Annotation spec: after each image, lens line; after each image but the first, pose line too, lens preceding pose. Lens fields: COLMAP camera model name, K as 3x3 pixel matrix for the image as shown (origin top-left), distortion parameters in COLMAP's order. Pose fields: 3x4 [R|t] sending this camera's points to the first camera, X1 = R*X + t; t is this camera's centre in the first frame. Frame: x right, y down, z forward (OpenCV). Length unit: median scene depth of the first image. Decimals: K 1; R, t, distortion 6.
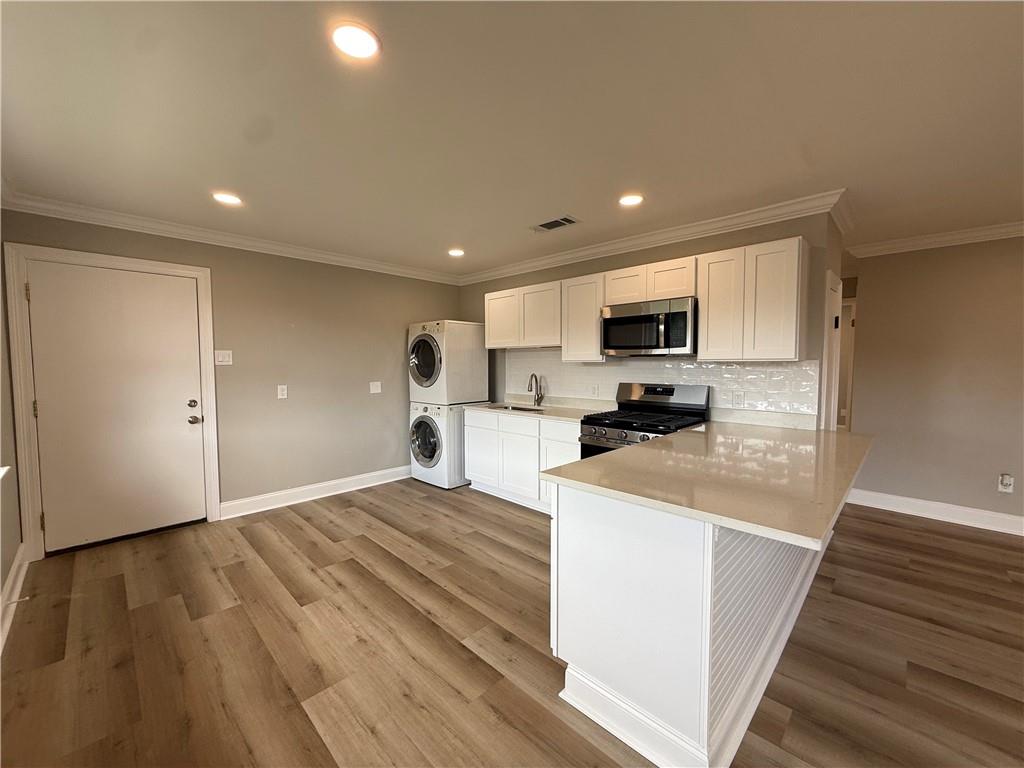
lens RADIAL K [[408.7, 0, 509.9], [0, 408.7, 384.2], [0, 0, 1]] dist [-0.000353, 0.000031]
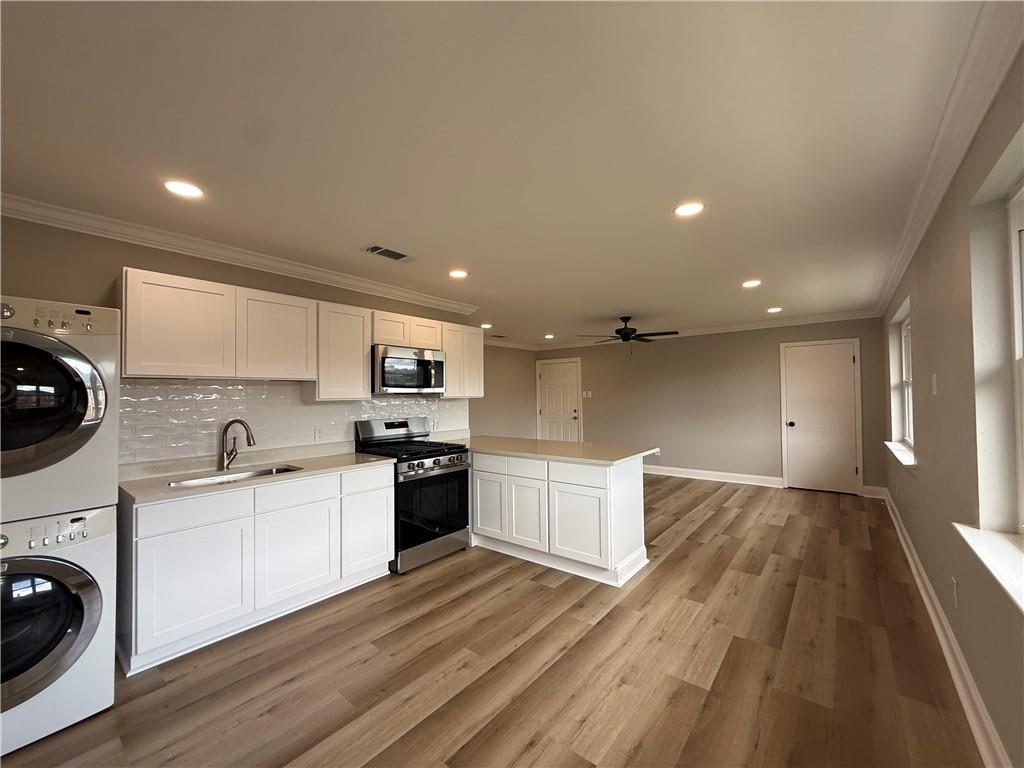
lens RADIAL K [[408.7, 0, 509.2], [0, 408.7, 384.9], [0, 0, 1]] dist [-0.000353, 0.000031]
pose [[-0.096210, 0.029320, 0.994929, -0.750658], [0.064900, 0.997624, -0.023123, -0.044721], [-0.993243, 0.062346, -0.097884, 0.743750]]
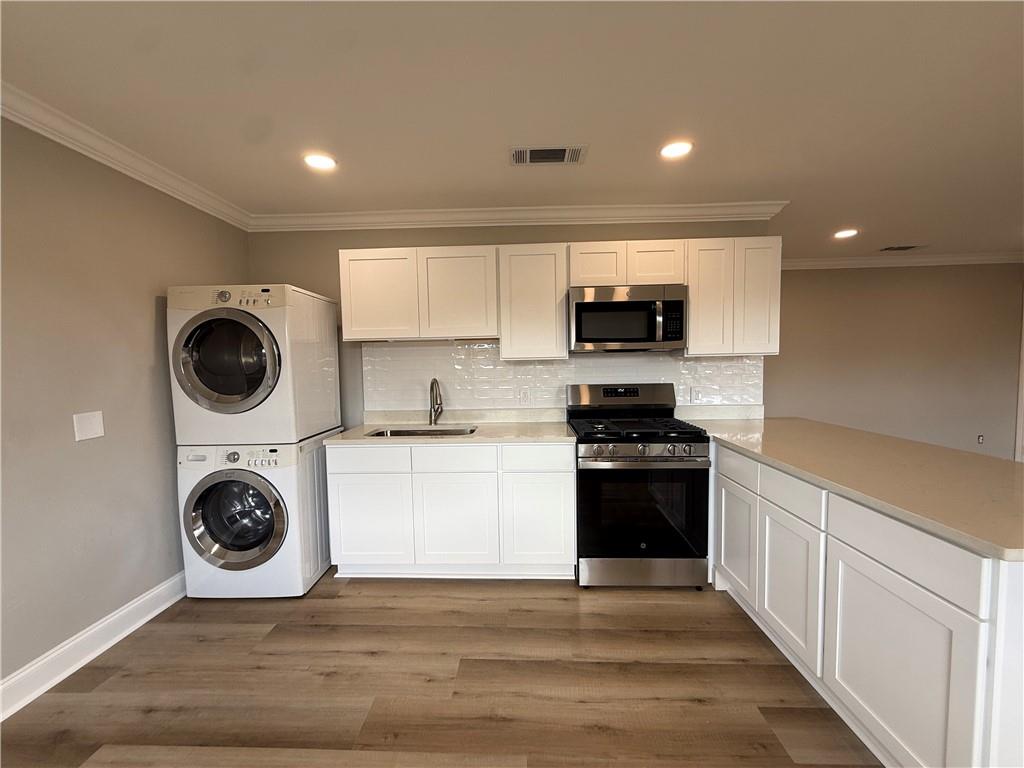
lens RADIAL K [[408.7, 0, 509.7], [0, 408.7, 384.2], [0, 0, 1]] dist [-0.000353, 0.000031]
pose [[0.735458, -0.048143, 0.675858, -0.366990], [0.051813, 0.998548, 0.014746, -0.023279], [-0.675587, 0.024173, 0.736884, 0.489036]]
